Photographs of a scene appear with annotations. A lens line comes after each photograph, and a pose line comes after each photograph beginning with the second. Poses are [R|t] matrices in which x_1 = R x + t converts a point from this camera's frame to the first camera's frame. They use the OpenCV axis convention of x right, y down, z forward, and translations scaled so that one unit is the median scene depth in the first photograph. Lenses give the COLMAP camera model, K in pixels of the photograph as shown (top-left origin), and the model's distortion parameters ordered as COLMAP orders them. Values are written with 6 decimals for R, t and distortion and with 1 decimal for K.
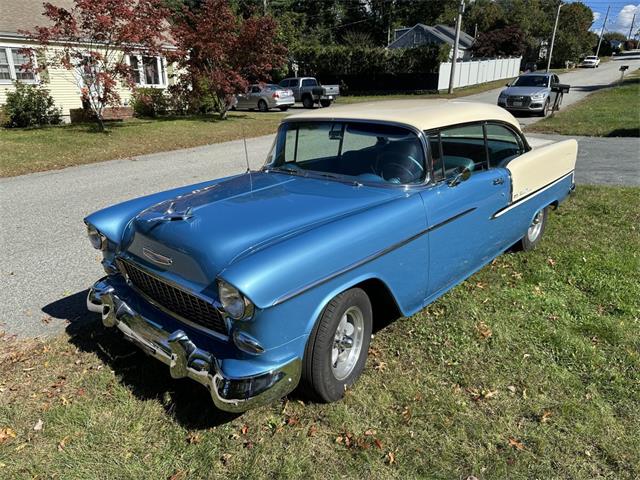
lens RADIAL K [[448.7, 0, 331.3], [0, 448.7, 229.4], [0, 0, 1]] dist [0.002043, -0.001318]
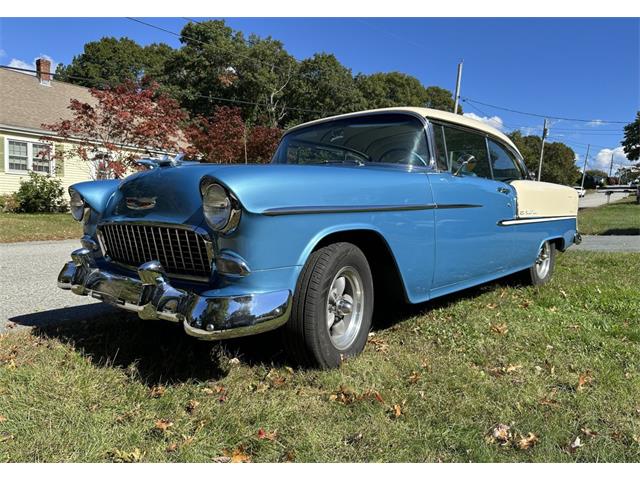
lens RADIAL K [[447.5, 0, 332.1], [0, 447.5, 238.7], [0, 0, 1]] dist [0.000511, -0.001008]
pose [[0.999629, 0.027232, 0.000873, 0.003111], [-0.026282, 0.972230, -0.232548, 0.181265], [-0.007181, 0.232438, 0.972585, 0.066326]]
